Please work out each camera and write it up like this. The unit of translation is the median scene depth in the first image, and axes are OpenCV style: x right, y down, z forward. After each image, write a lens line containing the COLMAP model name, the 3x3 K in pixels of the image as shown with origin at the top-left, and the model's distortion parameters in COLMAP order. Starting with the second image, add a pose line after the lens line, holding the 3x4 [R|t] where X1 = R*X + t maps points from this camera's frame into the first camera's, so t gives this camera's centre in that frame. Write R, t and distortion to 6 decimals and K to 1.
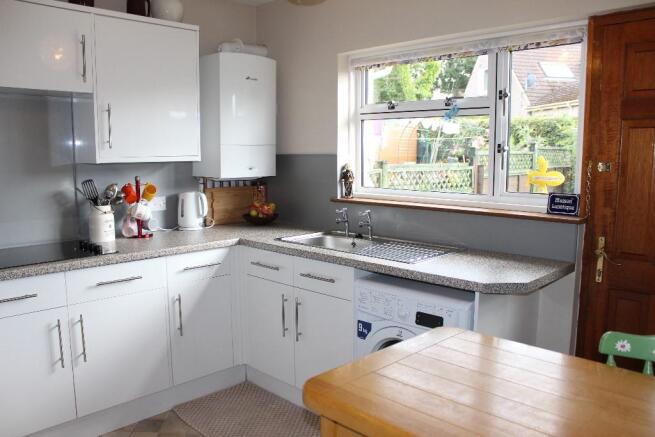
lens RADIAL K [[544.9, 0, 327.5], [0, 544.9, 218.5], [0, 0, 1]] dist [-0.008825, -0.003204]
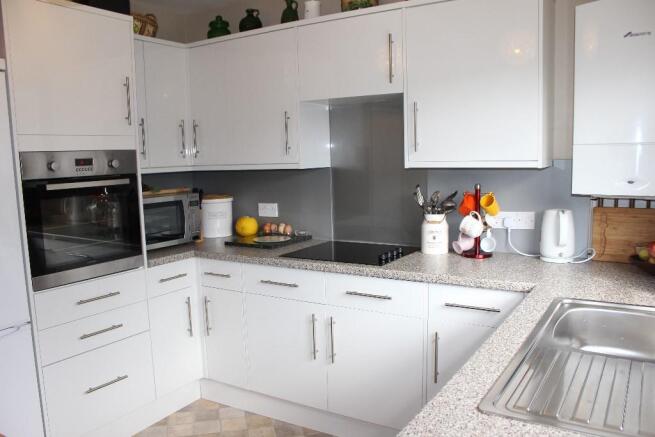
lens RADIAL K [[544.9, 0, 327.5], [0, 544.9, 218.5], [0, 0, 1]] dist [-0.008825, -0.003204]
pose [[0.222670, 0.124160, -0.966955, 0.397778], [-0.094937, 0.989904, 0.105245, -0.088488], [0.970260, 0.068364, 0.232209, 0.571413]]
